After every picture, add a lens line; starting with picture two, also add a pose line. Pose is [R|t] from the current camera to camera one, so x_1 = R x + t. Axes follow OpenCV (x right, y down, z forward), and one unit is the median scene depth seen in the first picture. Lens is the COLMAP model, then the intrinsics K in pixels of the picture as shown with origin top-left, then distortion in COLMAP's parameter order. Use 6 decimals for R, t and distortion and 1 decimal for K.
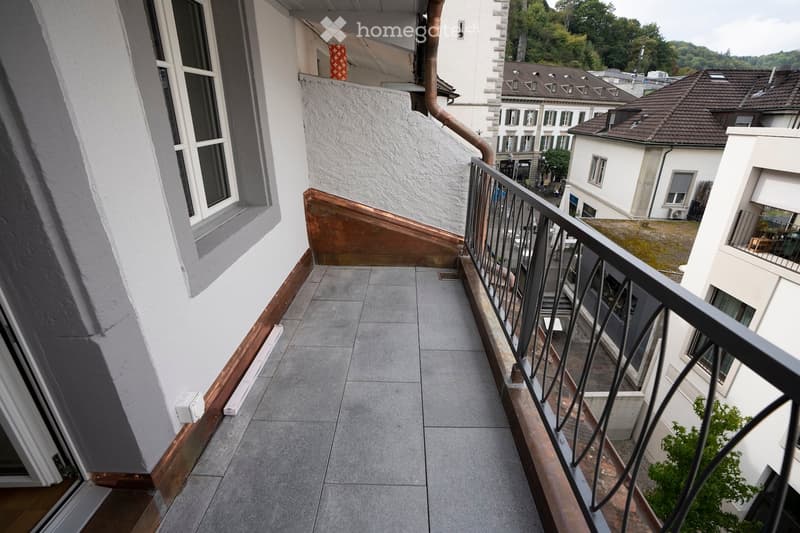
lens RADIAL K [[368.8, 0, 400.0], [0, 368.8, 266.5], [0, 0, 1]] dist [-0.065164, 0.027716]
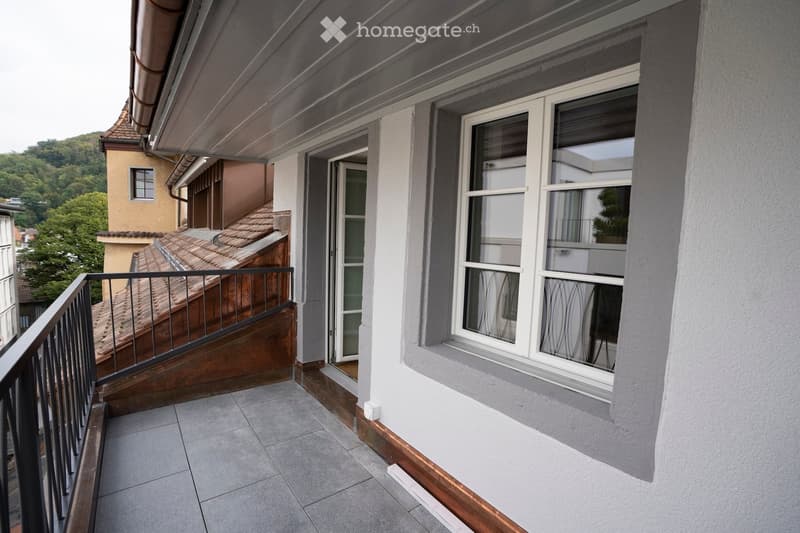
lens RADIAL K [[368.8, 0, 400.0], [0, 368.8, 266.5], [0, 0, 1]] dist [-0.065164, 0.027716]
pose [[-0.790695, 0.026819, -0.611623, 0.232372], [-0.271211, 0.880315, 0.389217, -0.706961], [0.548859, 0.473631, -0.688787, 1.675351]]
